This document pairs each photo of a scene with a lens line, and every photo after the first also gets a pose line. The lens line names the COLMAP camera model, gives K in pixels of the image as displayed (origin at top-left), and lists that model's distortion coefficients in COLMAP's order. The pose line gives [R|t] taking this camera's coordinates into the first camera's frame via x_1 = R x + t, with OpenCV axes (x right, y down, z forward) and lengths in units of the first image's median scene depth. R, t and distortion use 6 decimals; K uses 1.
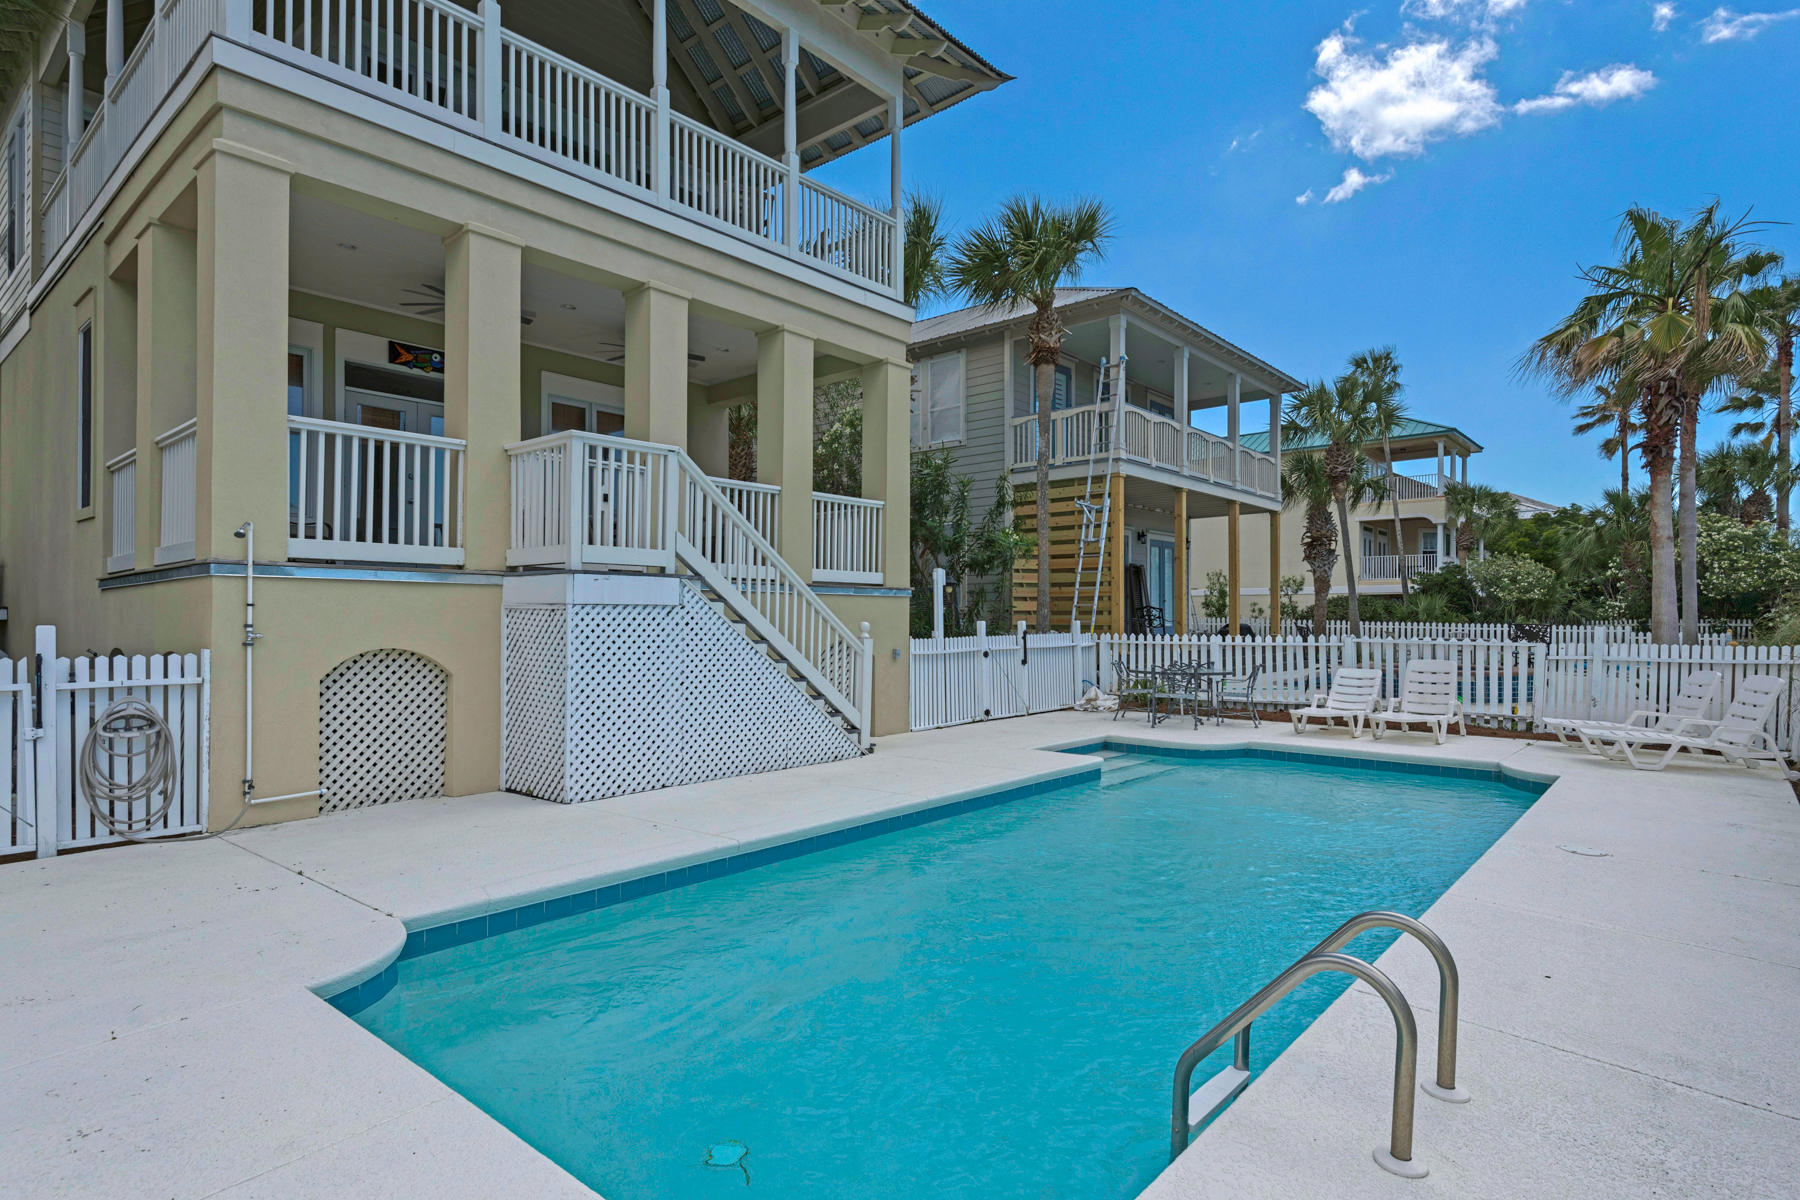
lens RADIAL K [[949.2, 0, 895.6], [0, 949.2, 613.2], [0, 0, 1]] dist [0.018101, -0.008443]
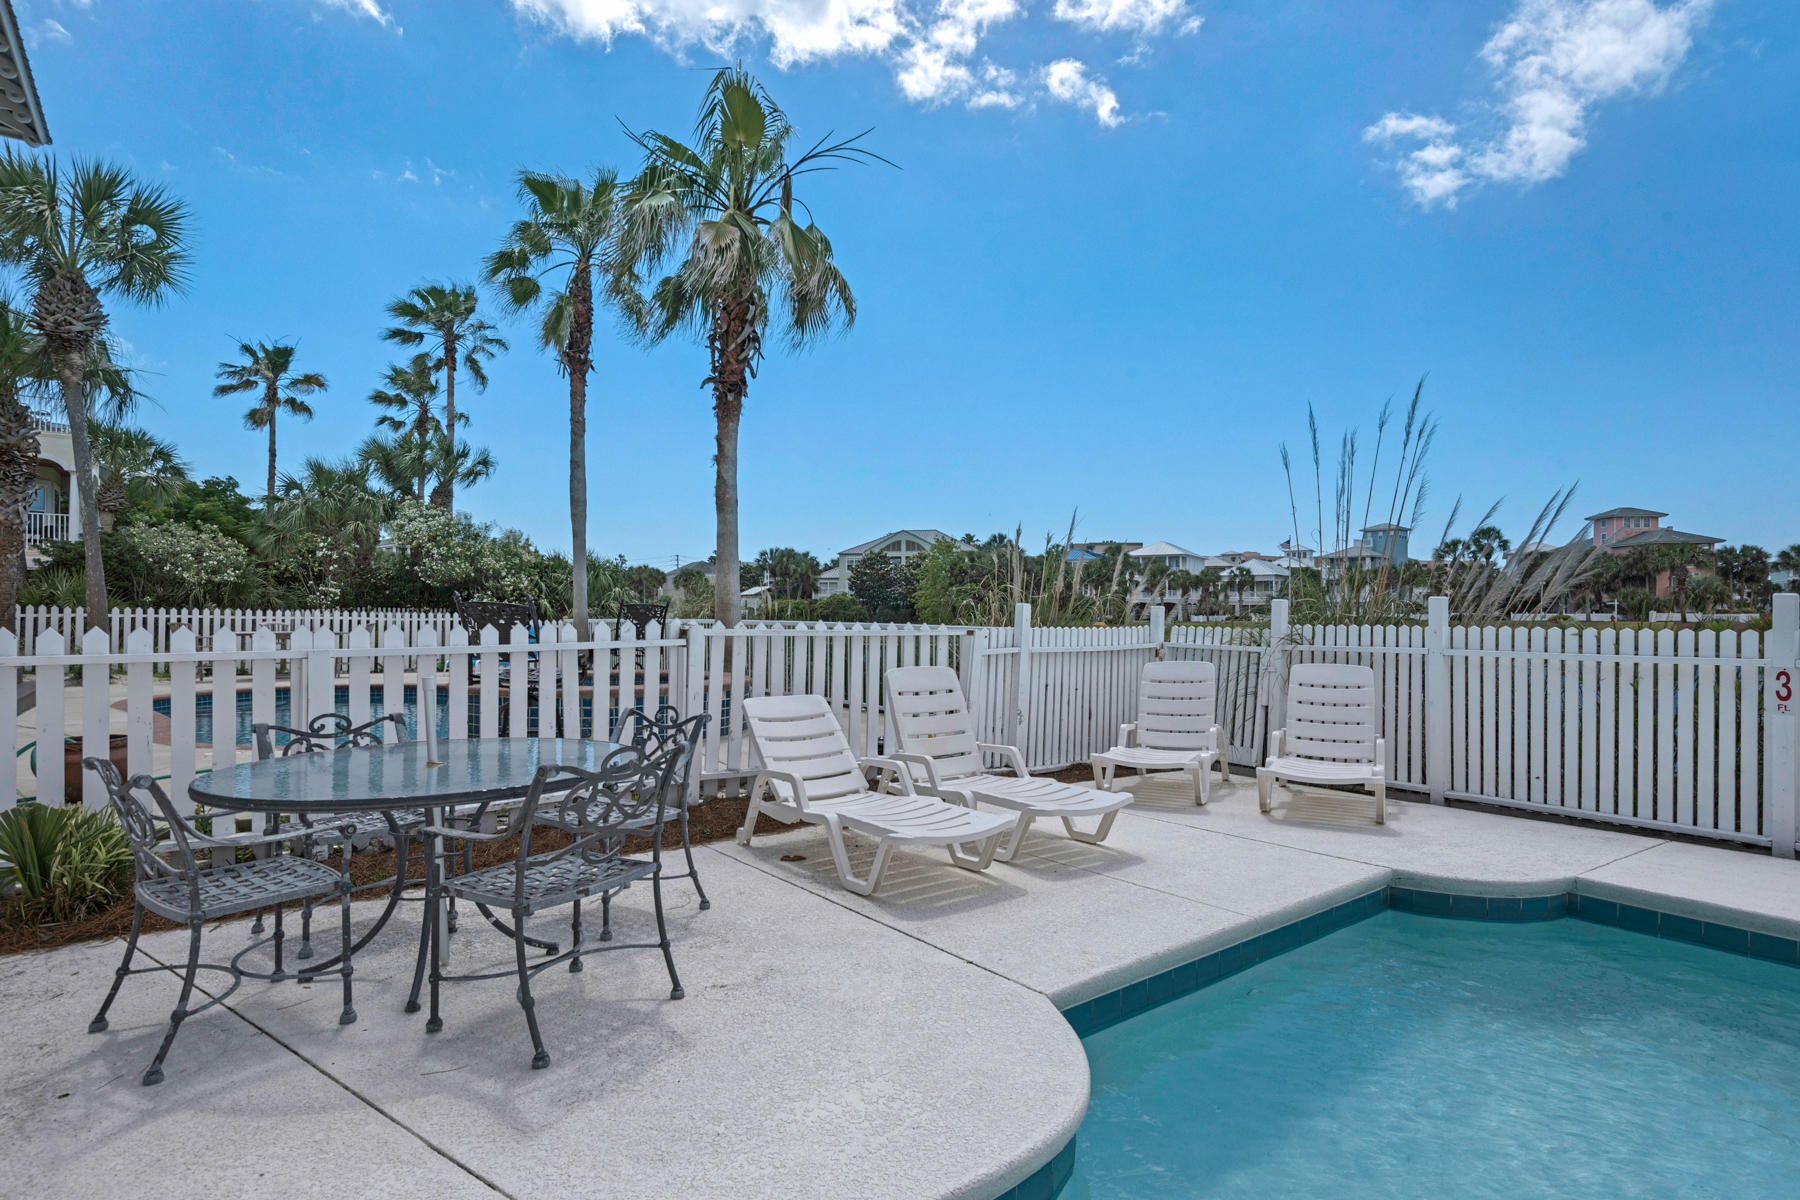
lens RADIAL K [[949.2, 0, 972.6], [0, 949.2, 623.3], [0, 0, 1]] dist [0.018101, -0.008443]
pose [[0.217935, -0.013311, 0.975872, 0.090811], [-0.004843, 0.999880, 0.014720, 0.021936], [-0.975951, -0.007934, 0.217845, 0.912162]]
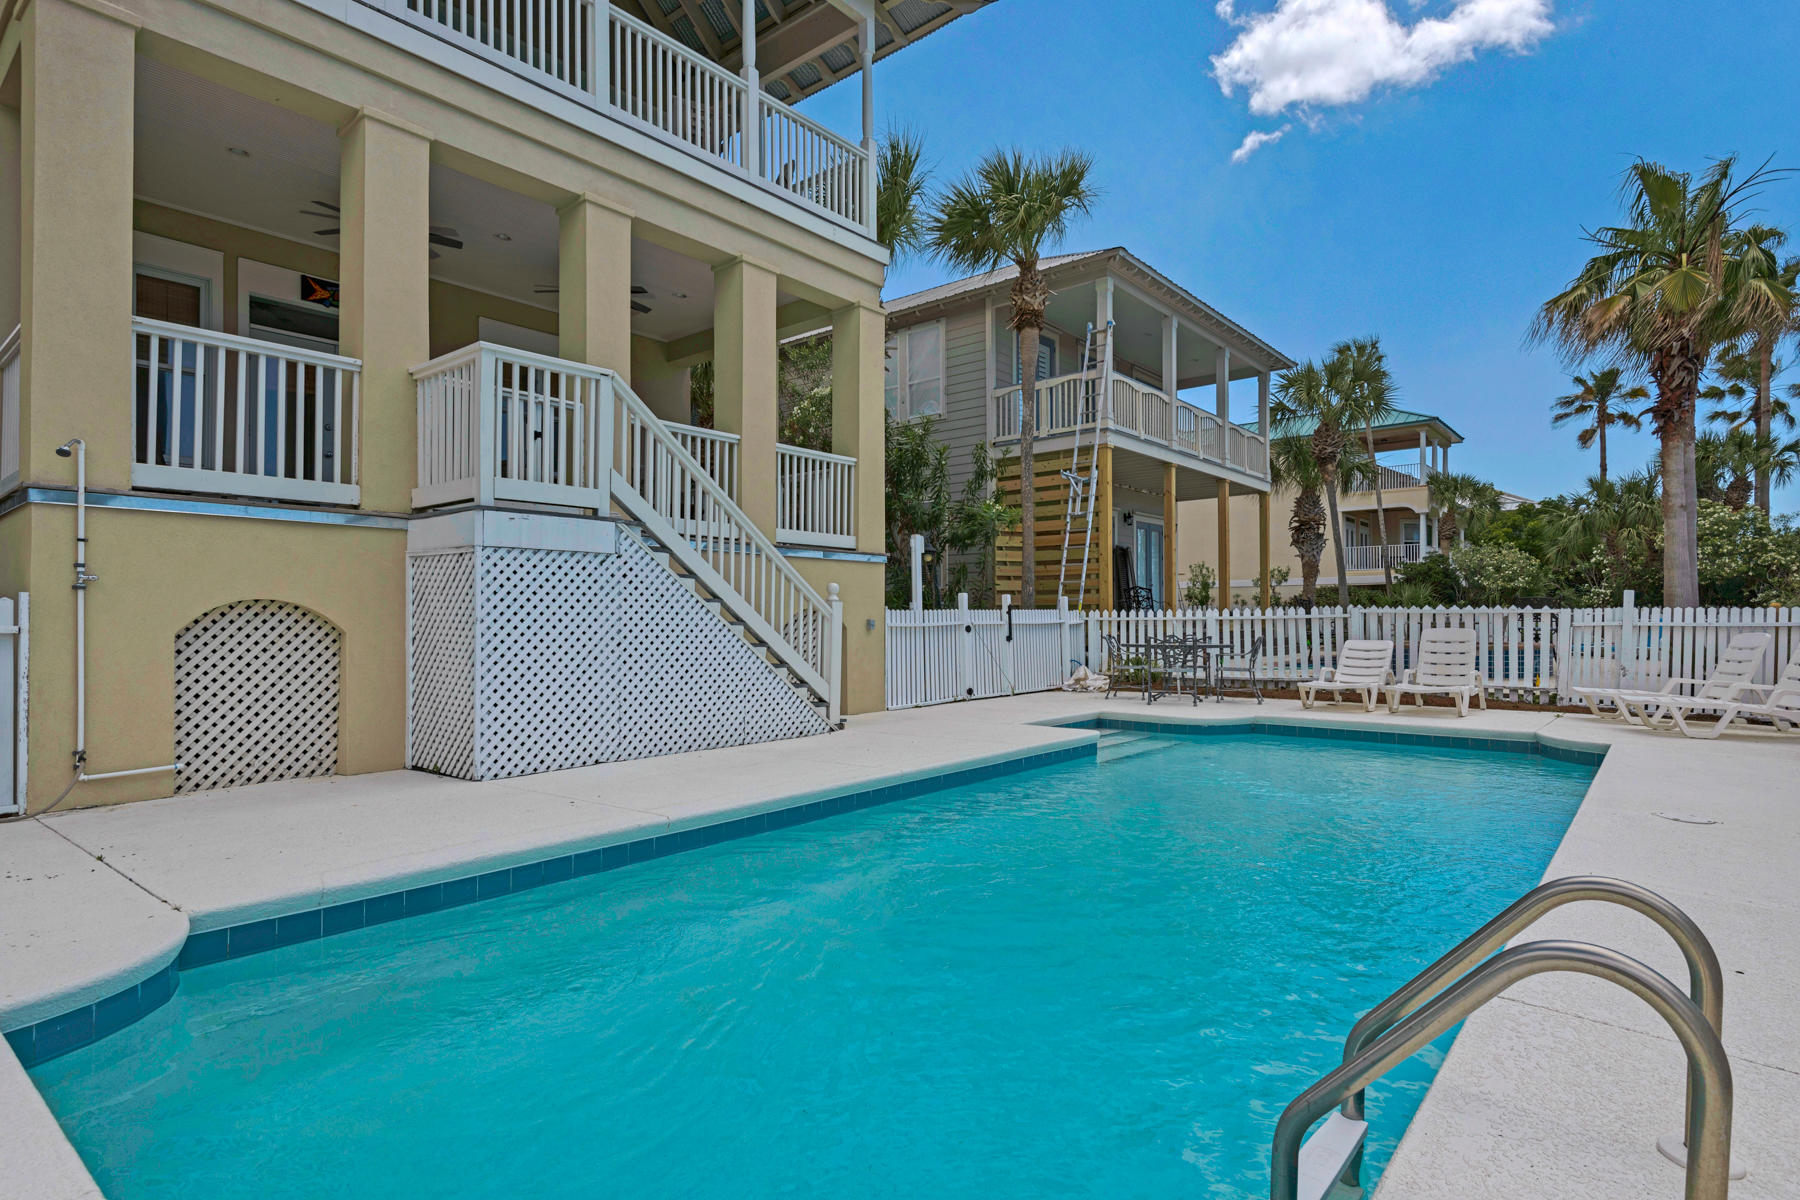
lens RADIAL K [[949.2, 0, 895.4], [0, 949.2, 610.8], [0, 0, 1]] dist [0.018101, -0.008443]
pose [[0.999807, -0.004912, 0.019010, 0.007542], [0.004931, 0.999987, -0.000929, 0.030077], [-0.019005, 0.001023, 0.999819, 0.083389]]
